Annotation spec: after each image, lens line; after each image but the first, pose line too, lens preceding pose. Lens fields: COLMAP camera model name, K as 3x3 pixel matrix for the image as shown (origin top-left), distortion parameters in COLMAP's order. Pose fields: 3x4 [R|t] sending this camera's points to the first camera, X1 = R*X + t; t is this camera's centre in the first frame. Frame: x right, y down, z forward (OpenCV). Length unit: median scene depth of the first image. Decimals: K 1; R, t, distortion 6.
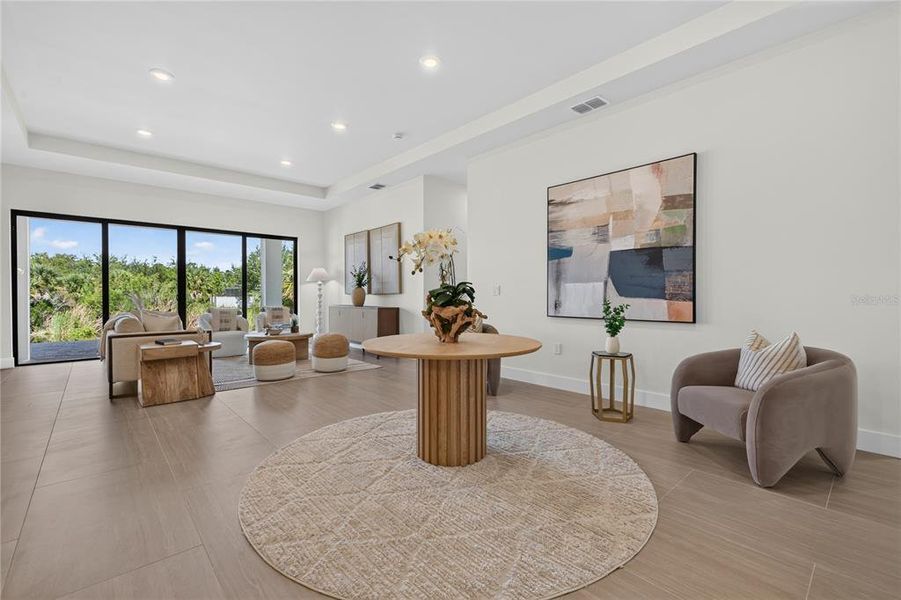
lens RADIAL K [[385.6, 0, 456.1], [0, 385.6, 302.1], [0, 0, 1]] dist [-0.000006, 0.001128]
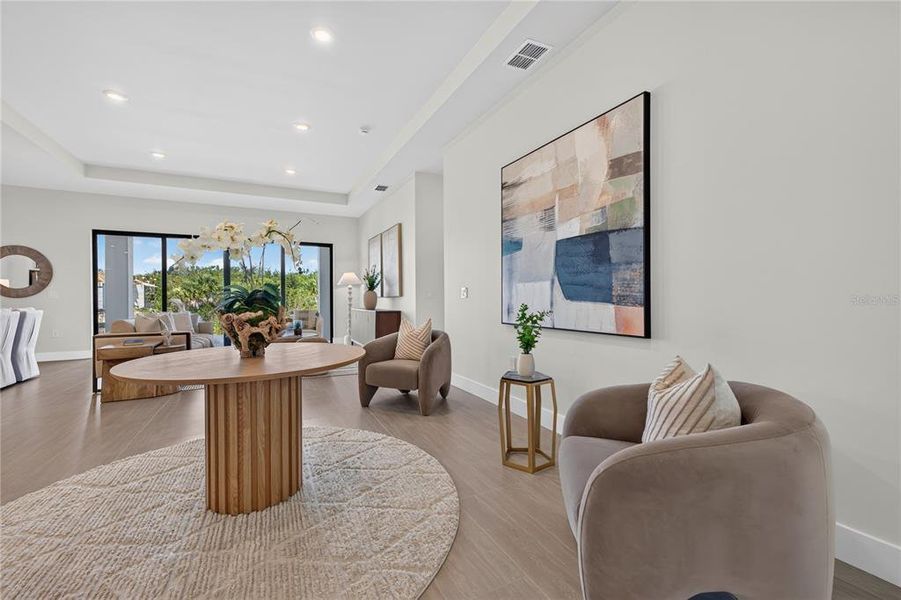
lens RADIAL K [[385.6, 0, 455.6], [0, 385.6, 297.5], [0, 0, 1]] dist [-0.000006, 0.001128]
pose [[0.959899, -0.003735, -0.280323, 0.374219], [-0.001489, 0.999829, -0.018422, -0.004544], [0.280344, 0.018100, 0.959729, 0.190851]]
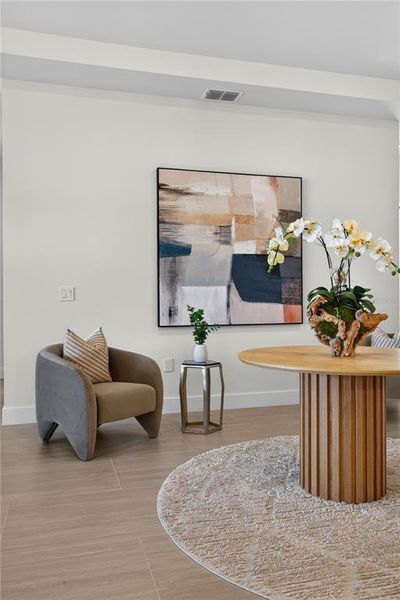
lens RADIAL K [[486.3, 0, 204.4], [0, 486.3, 303.8], [0, 0, 1]] dist [-0.047341, 0.014333]
pose [[0.456905, -0.006269, 0.889494, -0.624976], [0.020630, 0.999781, -0.003551, -0.005386], [-0.889276, 0.019973, 0.456934, 0.458052]]
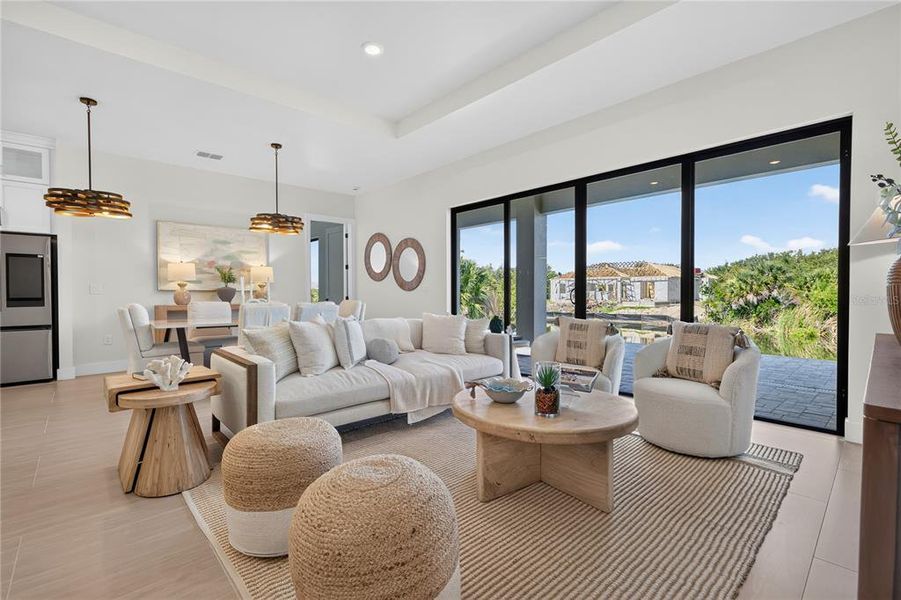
lens RADIAL K [[414.9, 0, 443.2], [0, 414.9, 294.7], [0, 0, 1]] dist [-0.009330, 0.004398]
pose [[-0.004304, 0.004067, -0.999982, -0.068872], [-0.015341, 0.999874, 0.004133, -0.019829], [0.999873, 0.015359, -0.004241, 1.259782]]
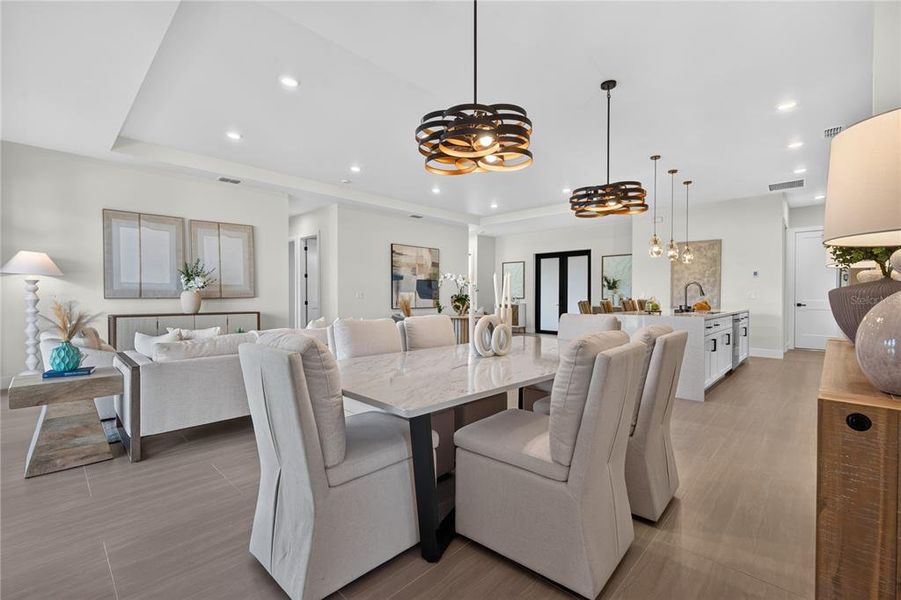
lens RADIAL K [[385.6, 0, 445.5], [0, 385.6, 297.9], [0, 0, 1]] dist [-0.000006, 0.001128]
pose [[-0.033248, -0.003853, 0.999440, -1.733461], [0.018006, 0.999828, 0.004453, -0.024324], [-0.999285, 0.018144, -0.033173, 0.804928]]
